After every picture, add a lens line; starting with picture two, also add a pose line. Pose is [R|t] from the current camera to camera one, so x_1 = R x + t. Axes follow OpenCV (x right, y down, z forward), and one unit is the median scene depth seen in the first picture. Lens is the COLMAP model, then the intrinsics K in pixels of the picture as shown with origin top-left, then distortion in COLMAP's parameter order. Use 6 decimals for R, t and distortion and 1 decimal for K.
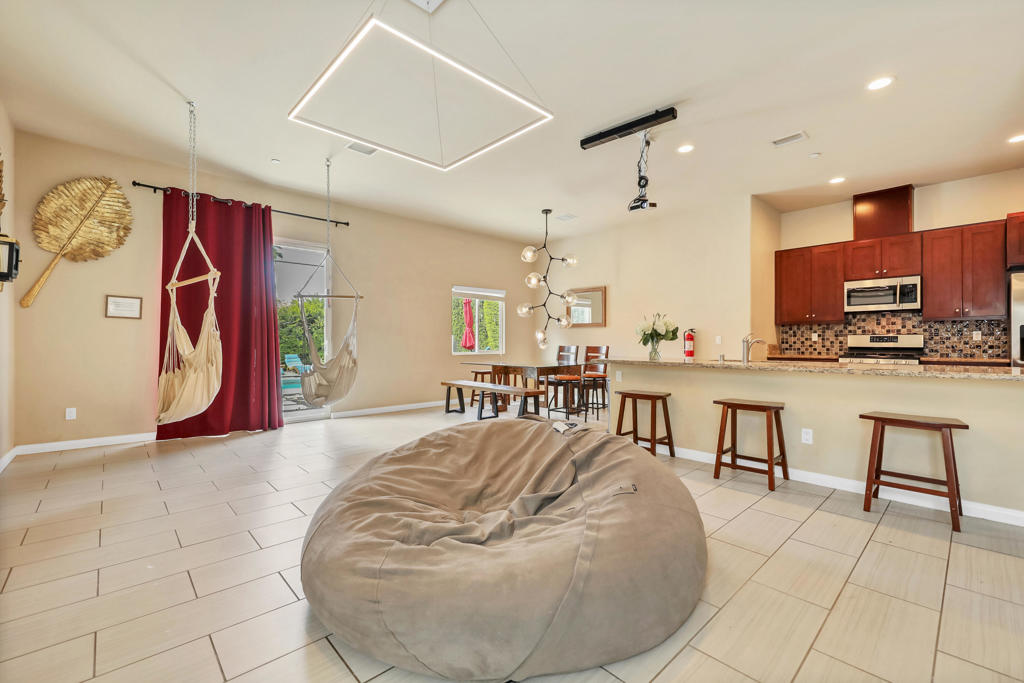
lens RADIAL K [[436.2, 0, 511.8], [0, 436.2, 343.2], [0, 0, 1]] dist [-0.010098, 0.000031]
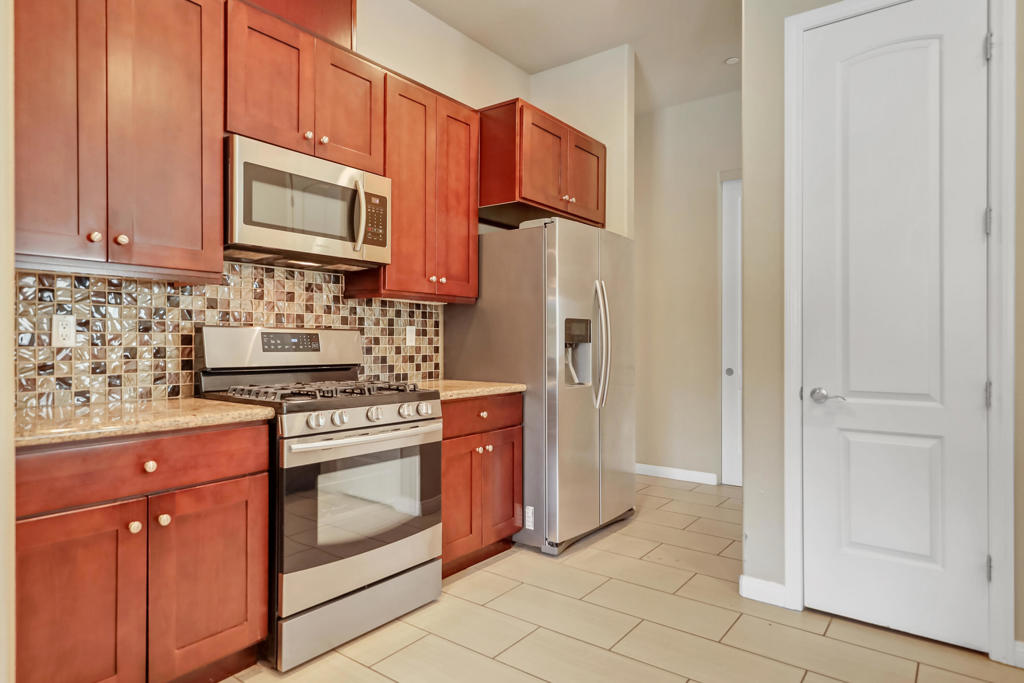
lens RADIAL K [[606.7, 0, 519.1], [0, 606.7, 335.6], [0, 0, 1]] dist [0.012444, -0.003464]
pose [[-0.169701, 0.006768, 0.985472, 0.377920], [-0.005459, 0.999955, -0.007808, -0.012037], [-0.985480, -0.006705, -0.169656, 0.941290]]
